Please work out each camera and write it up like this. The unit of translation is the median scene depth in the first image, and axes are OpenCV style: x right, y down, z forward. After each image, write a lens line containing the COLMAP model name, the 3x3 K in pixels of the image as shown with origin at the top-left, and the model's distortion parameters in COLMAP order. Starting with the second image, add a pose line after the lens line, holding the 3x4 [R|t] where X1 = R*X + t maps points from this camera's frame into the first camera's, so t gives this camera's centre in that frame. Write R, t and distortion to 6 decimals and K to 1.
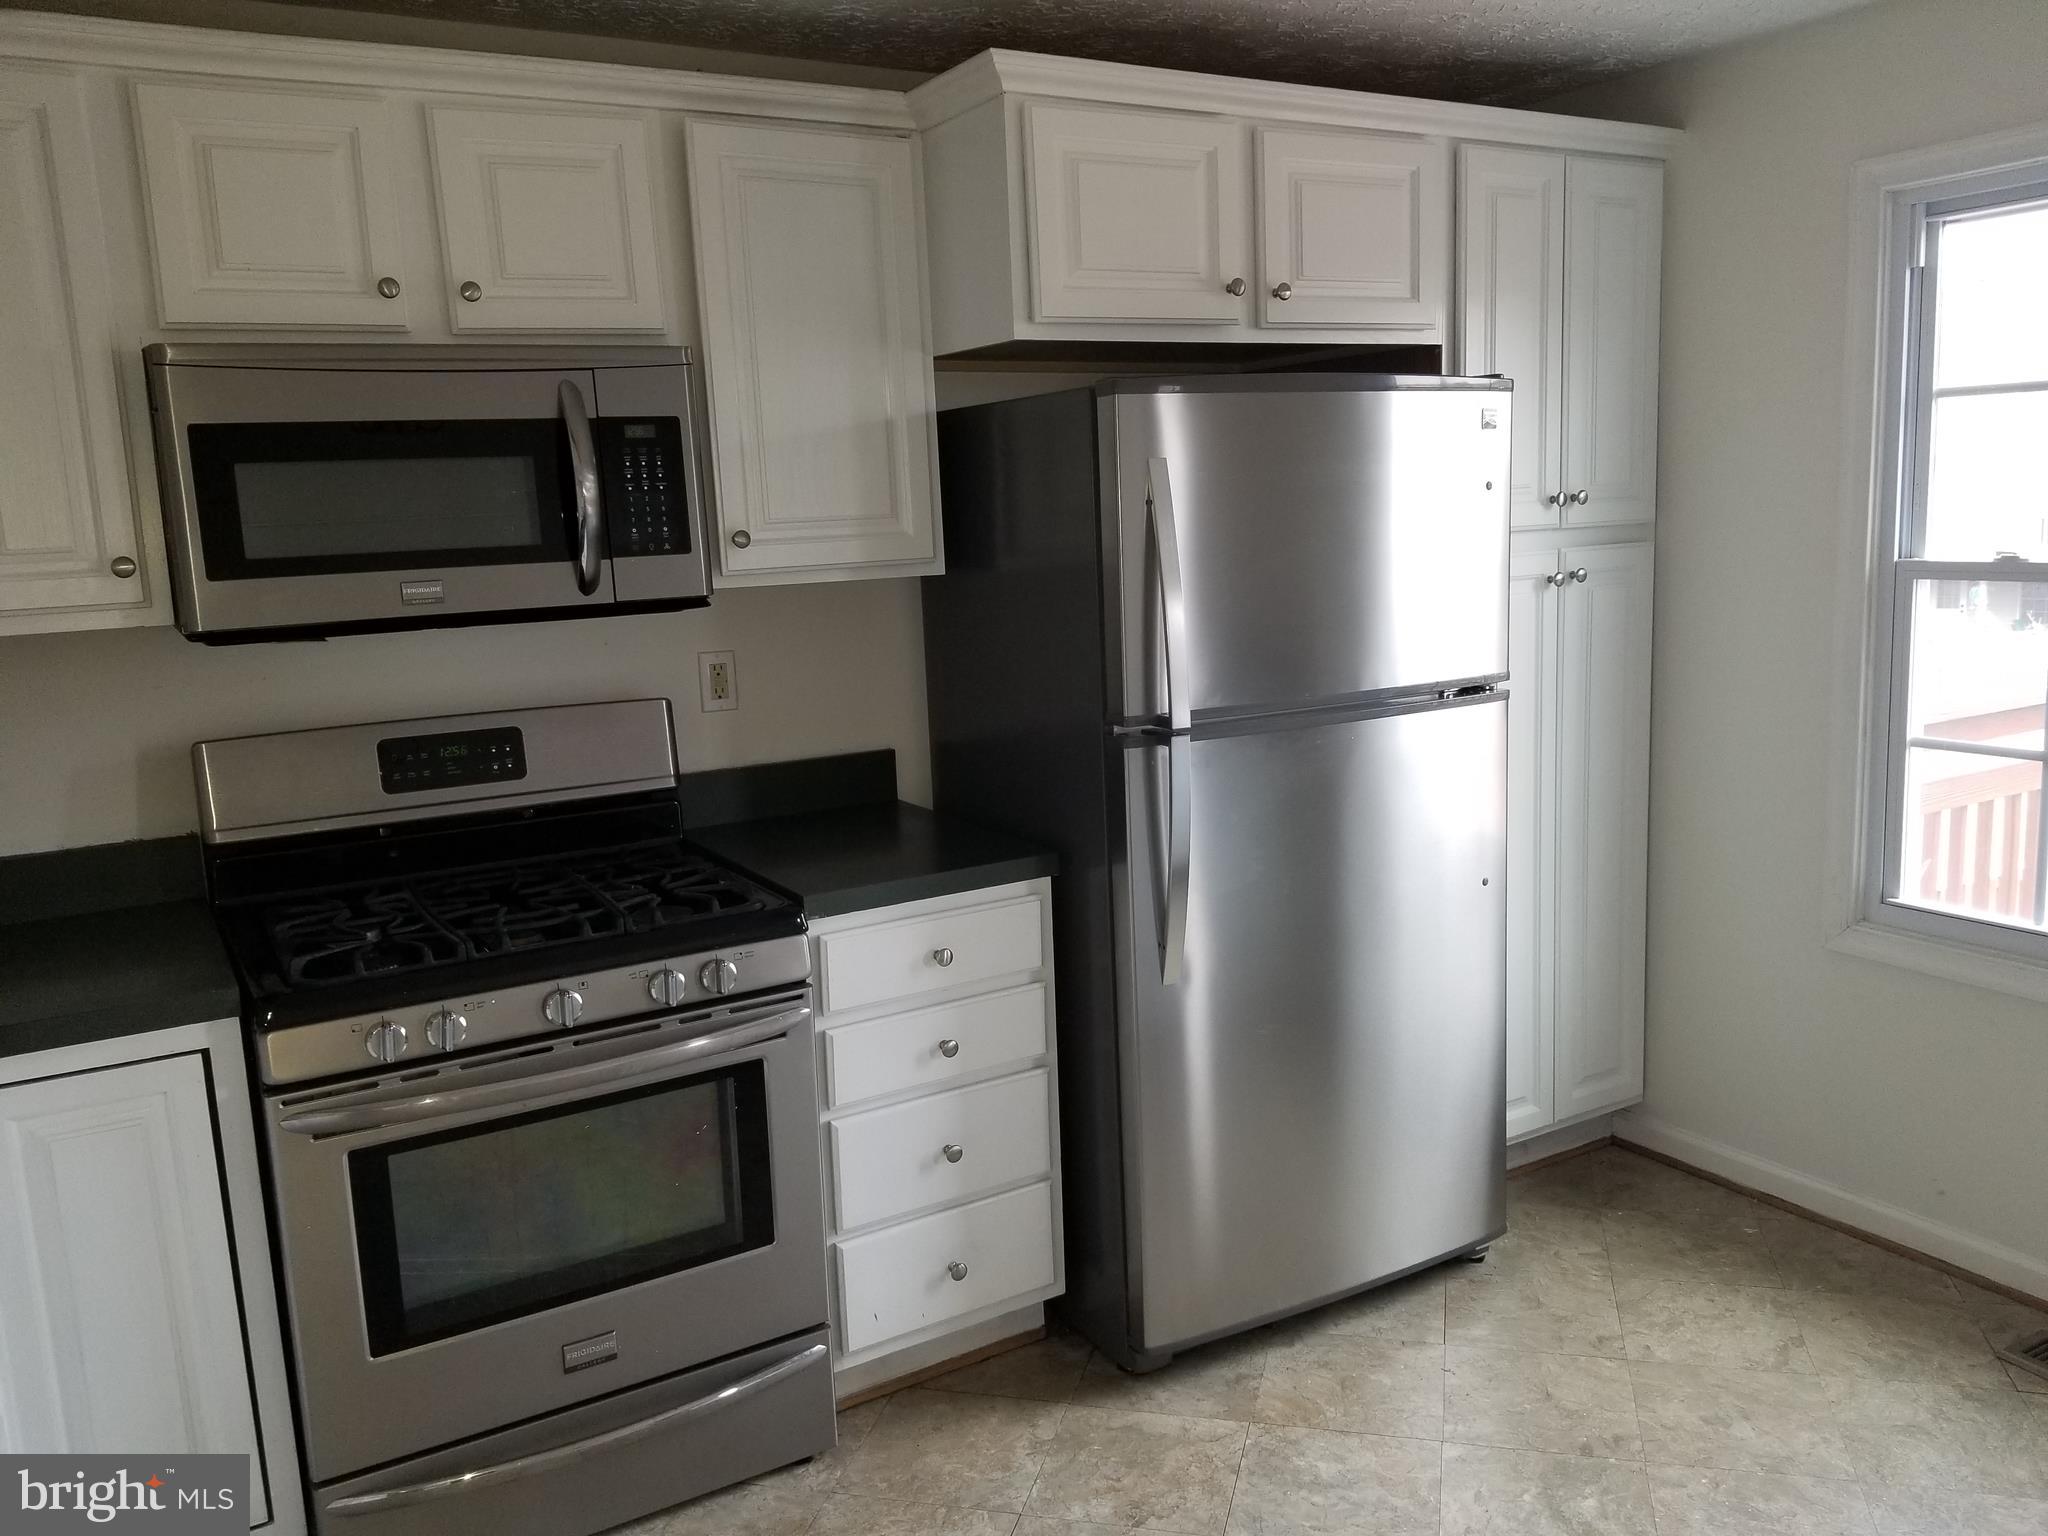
lens RADIAL K [[1615.8, 0, 1073.1], [0, 1615.8, 771.3], [0, 0, 1]] dist [0.060309, -0.117346]
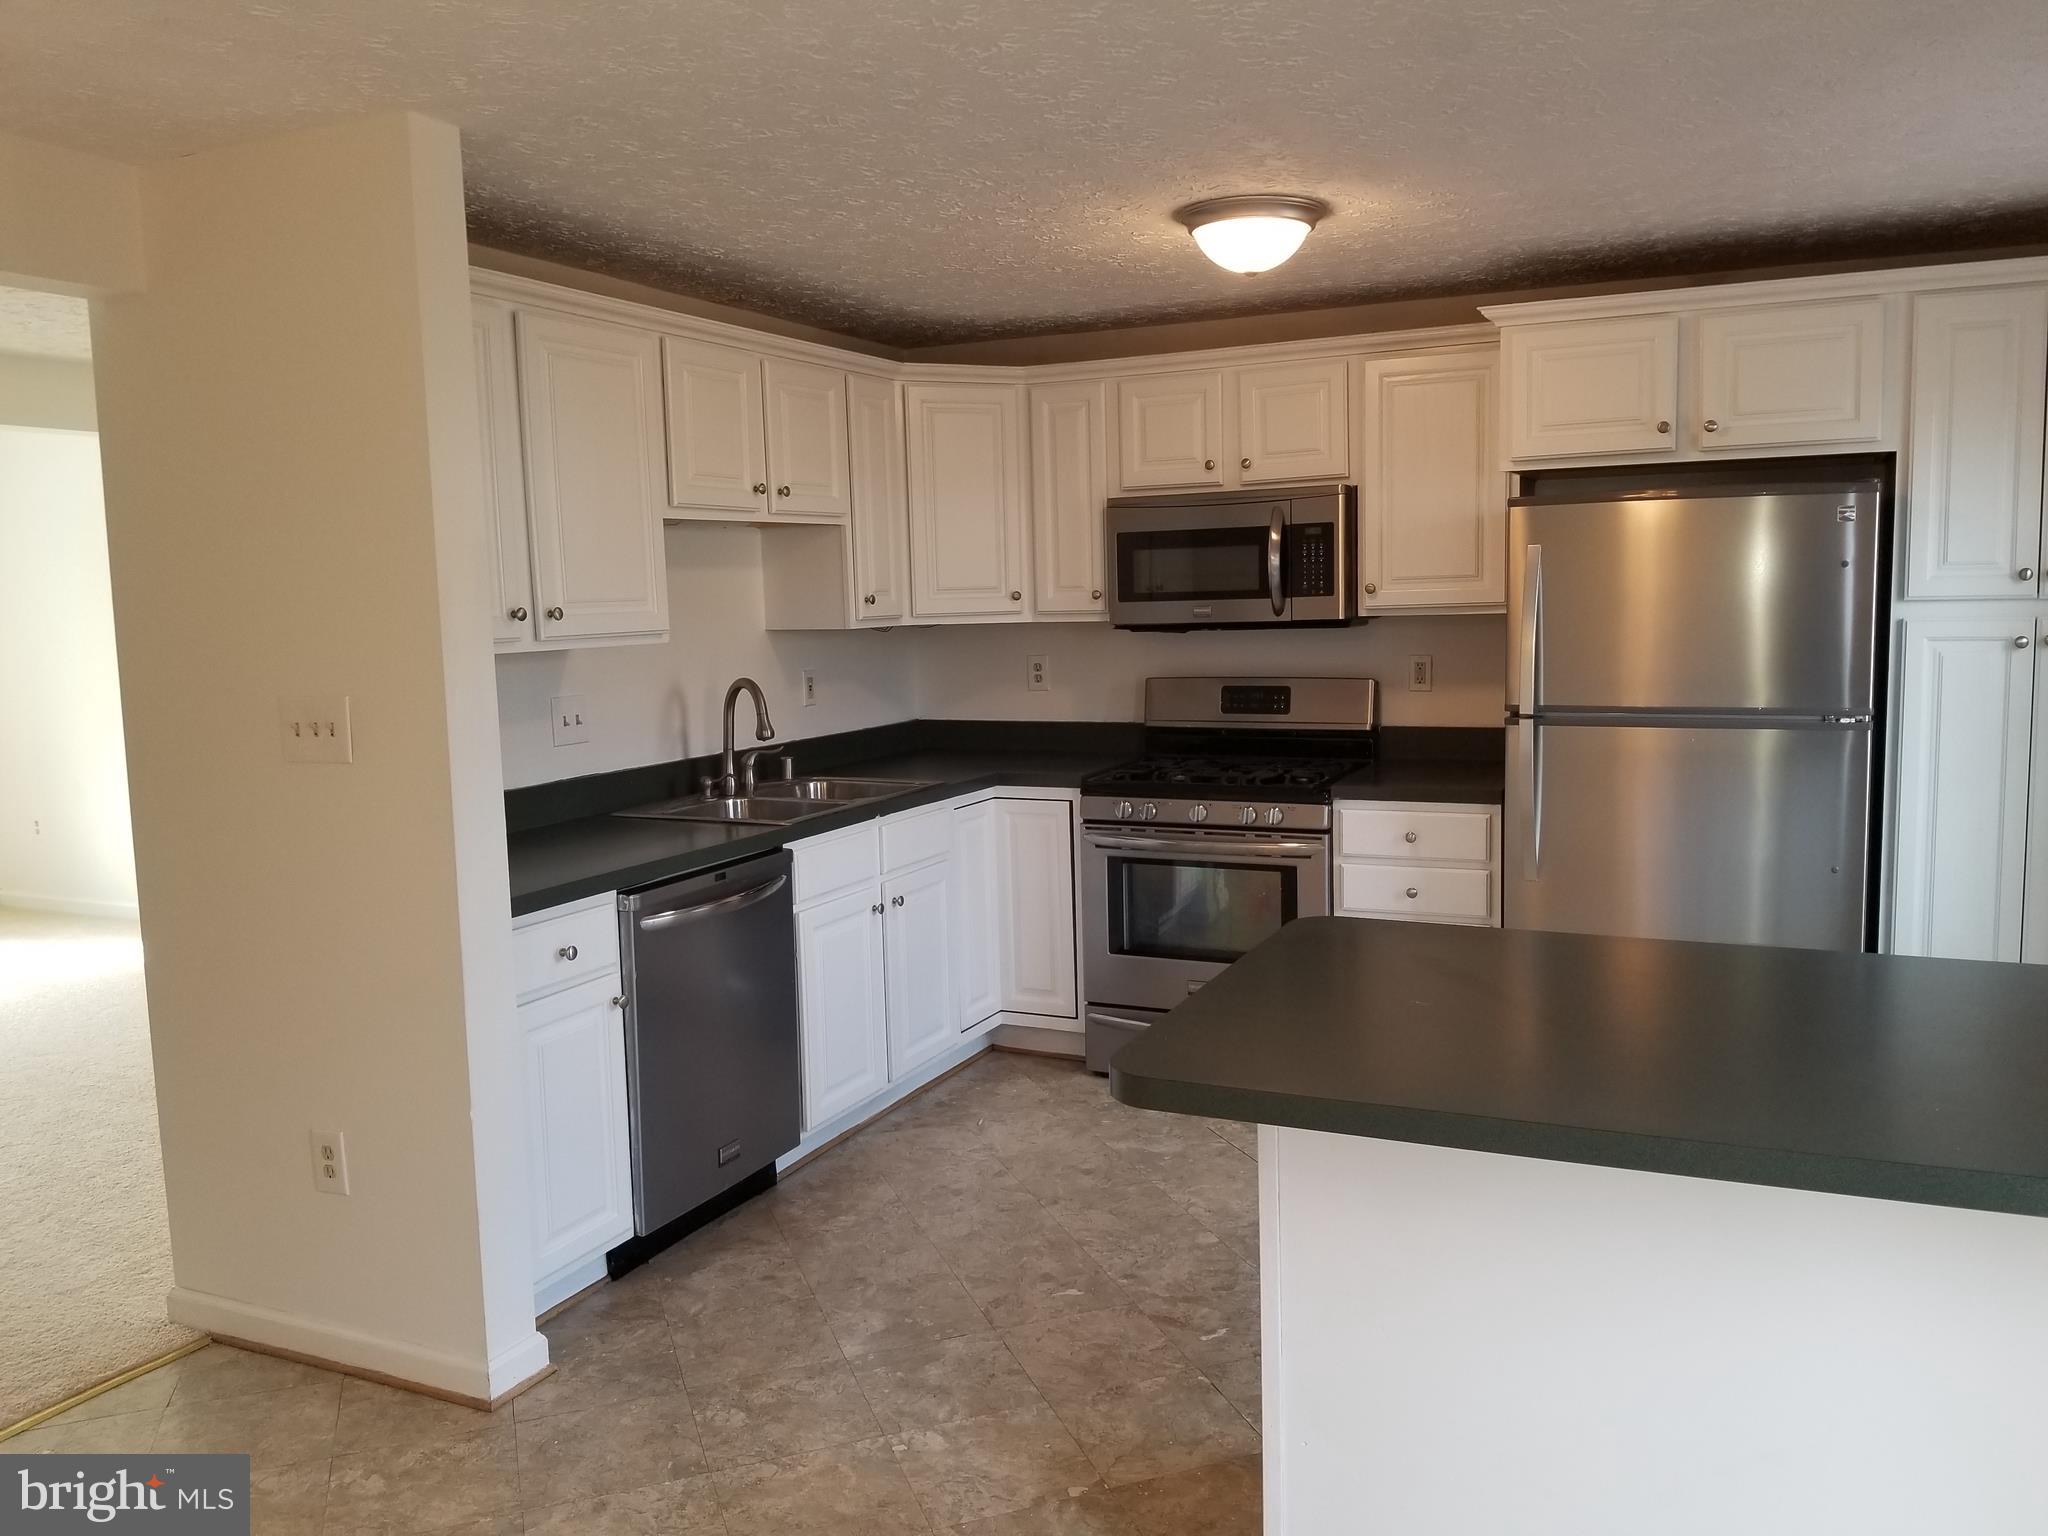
lens RADIAL K [[1615.8, 0, 1059.8], [0, 1615.8, 773.6], [0, 0, 1]] dist [0.060309, -0.117346]
pose [[0.560916, 0.122359, -0.818781, 1.099818], [-0.134360, 0.989360, 0.055805, 0.003652], [0.816897, 0.078710, 0.571388, -0.281455]]
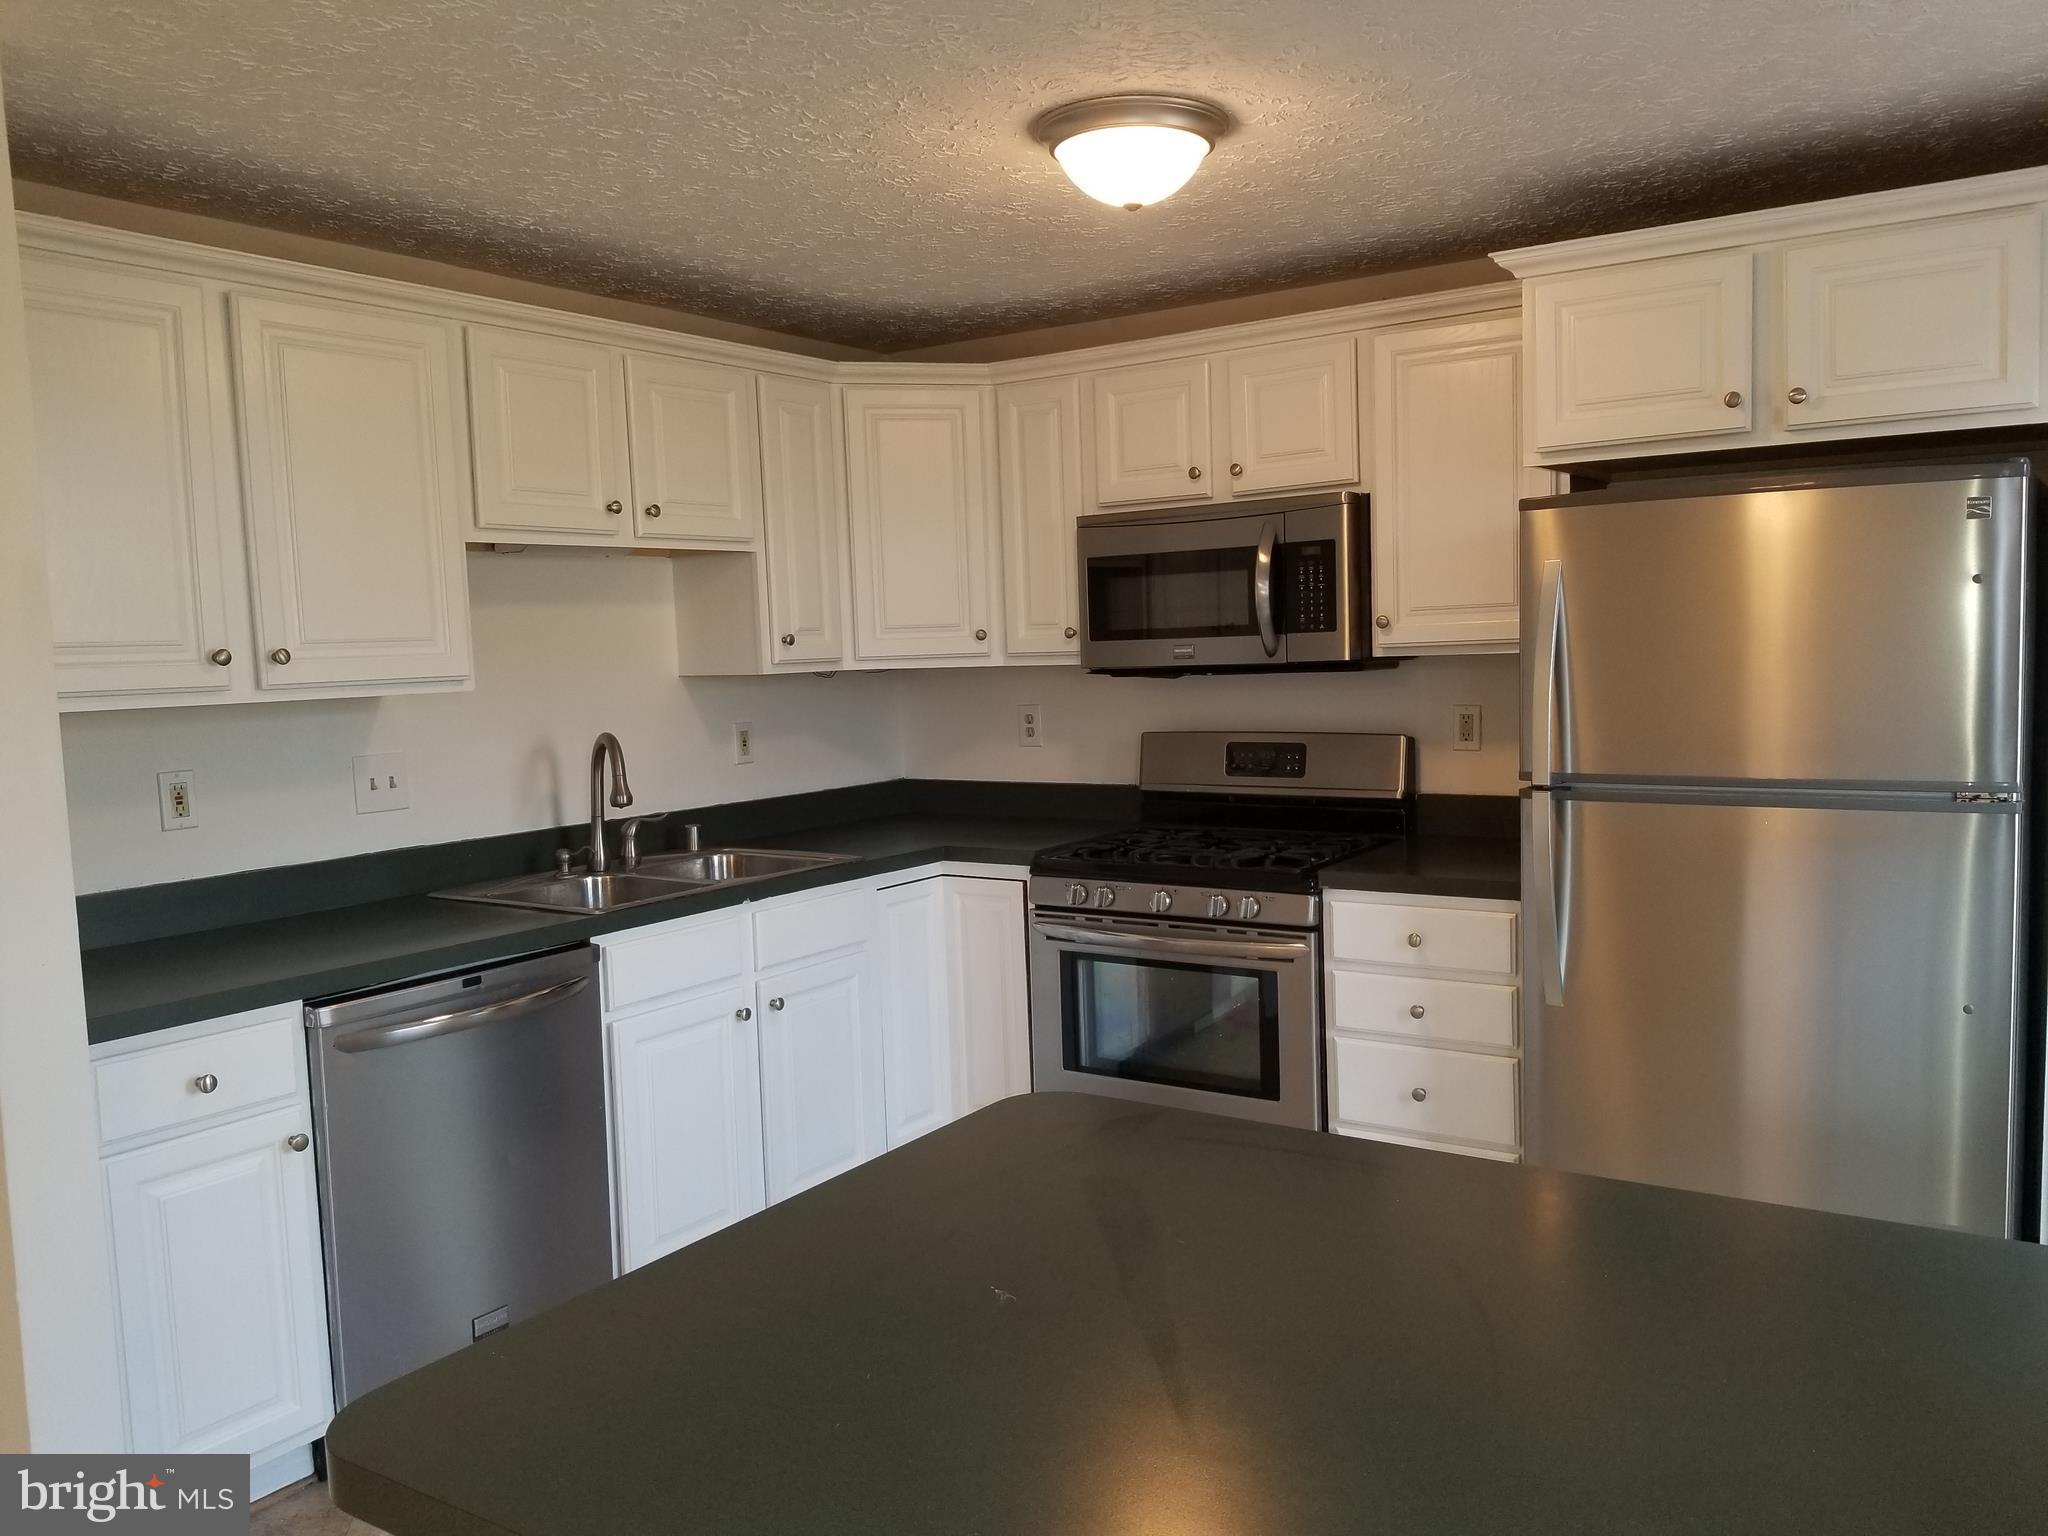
lens RADIAL K [[1615.8, 0, 1057.0], [0, 1615.8, 779.2], [0, 0, 1]] dist [0.060309, -0.117346]
pose [[0.423043, 0.105033, -0.900002, 0.972361], [-0.134799, 0.989501, 0.052116, -0.044189], [0.896027, 0.099272, 0.432760, 0.152580]]
